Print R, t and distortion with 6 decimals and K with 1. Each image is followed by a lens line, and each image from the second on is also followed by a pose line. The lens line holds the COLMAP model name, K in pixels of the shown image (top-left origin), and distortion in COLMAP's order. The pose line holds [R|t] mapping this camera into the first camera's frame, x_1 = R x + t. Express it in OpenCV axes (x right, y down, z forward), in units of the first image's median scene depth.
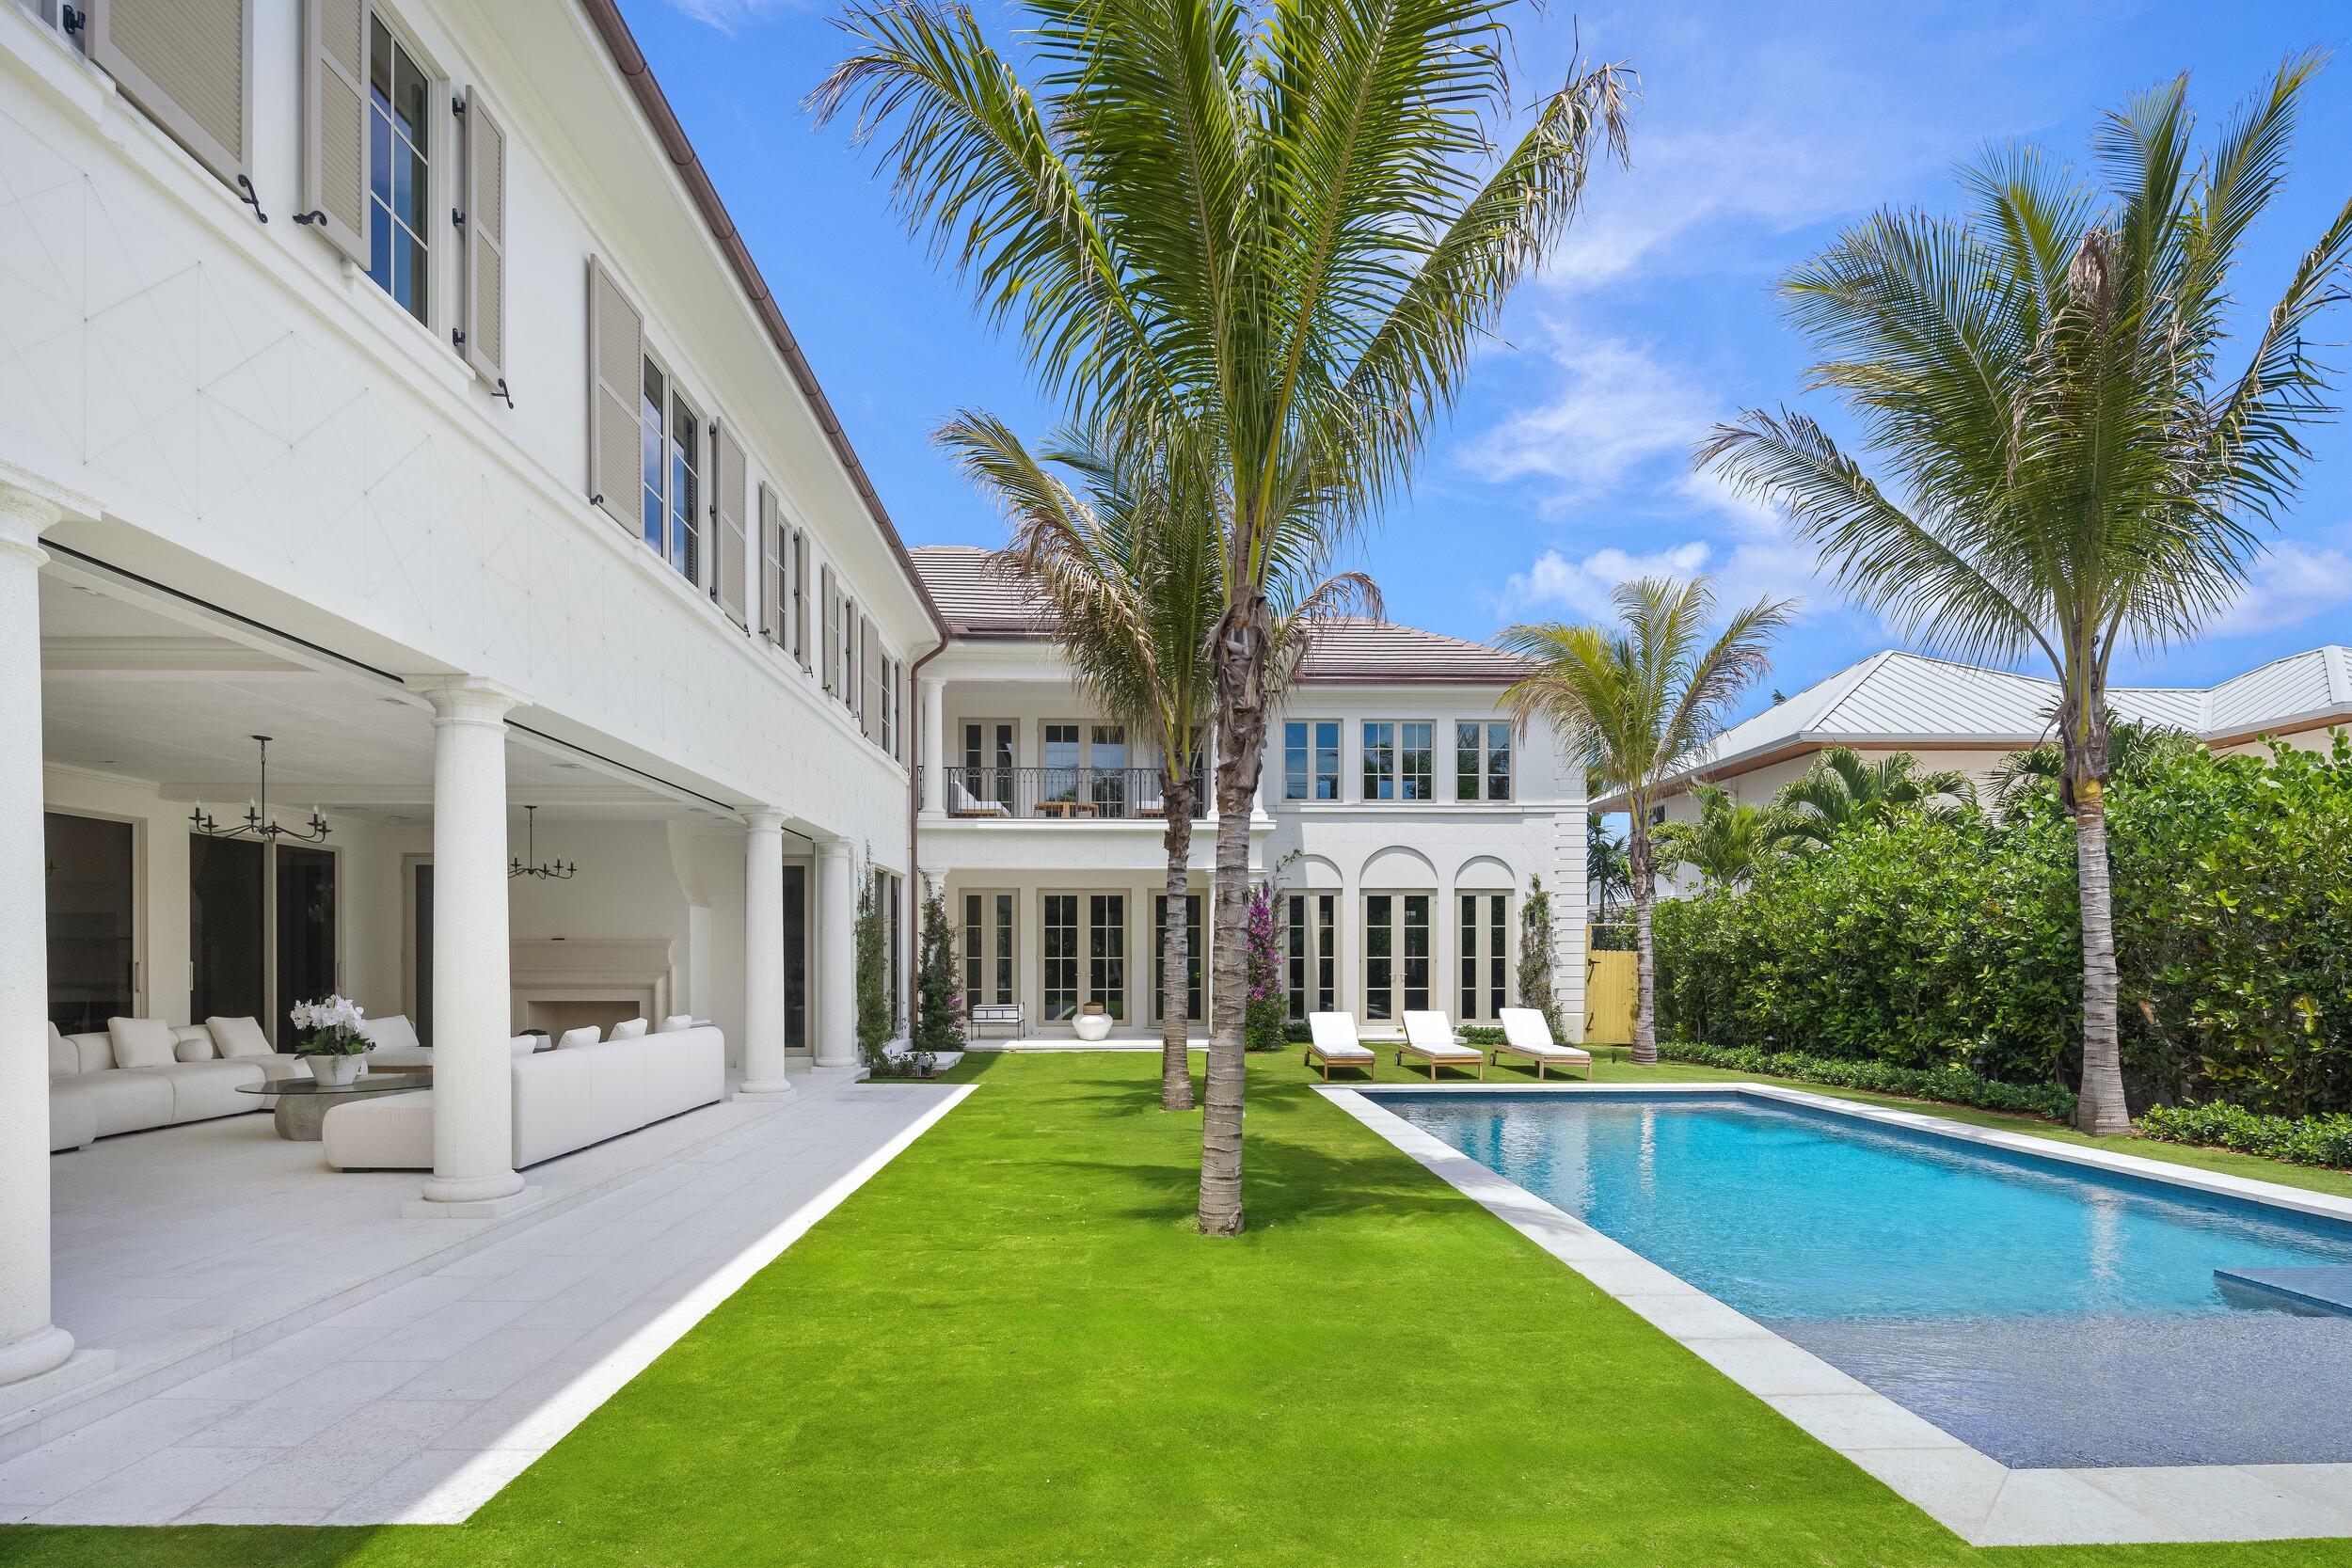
lens RADIAL K [[1156.7, 0, 1180.7], [0, 1156.7, 962.0], [0, 0, 1]] dist [0.002525, -0.000036]
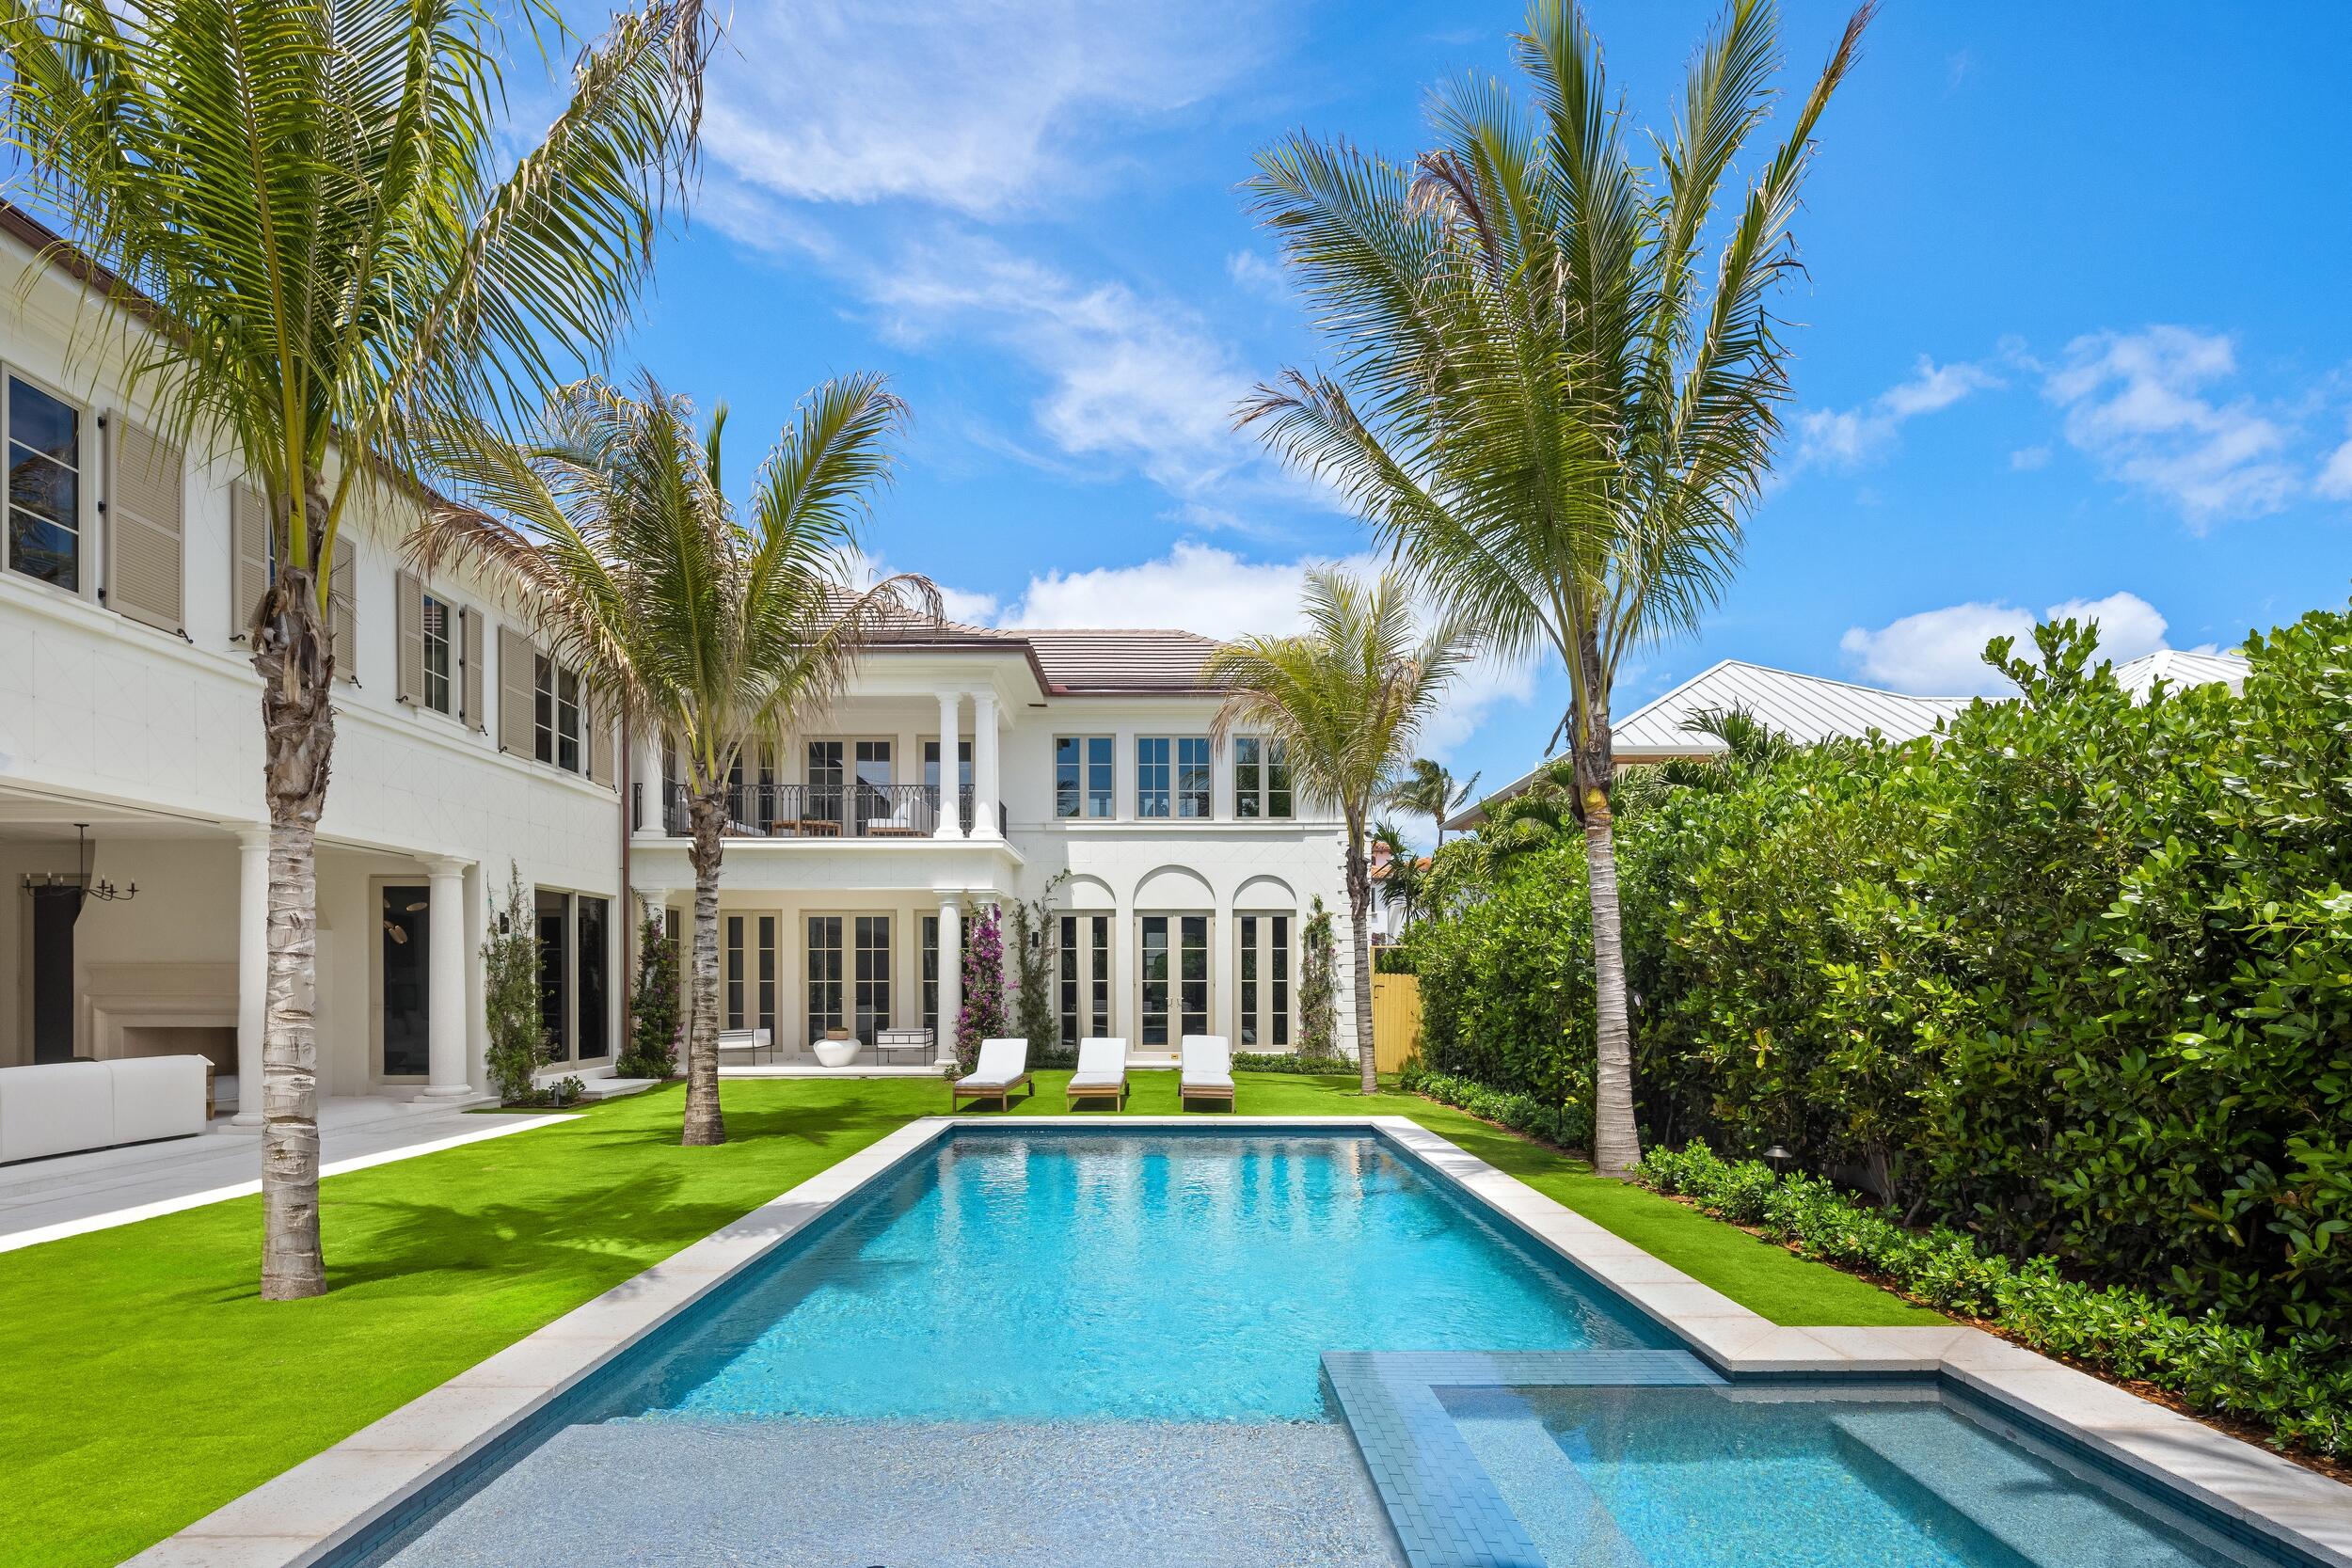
lens RADIAL K [[1149.4, 0, 1173.0], [0, 1149.4, 986.8], [0, 0, 1]] dist [0.000172, -0.000309]
pose [[0.999695, 0.000766, -0.024701, 0.235539], [-0.000689, 0.999995, 0.003099, -0.002179], [0.024703, -0.003081, 0.999690, 0.043911]]
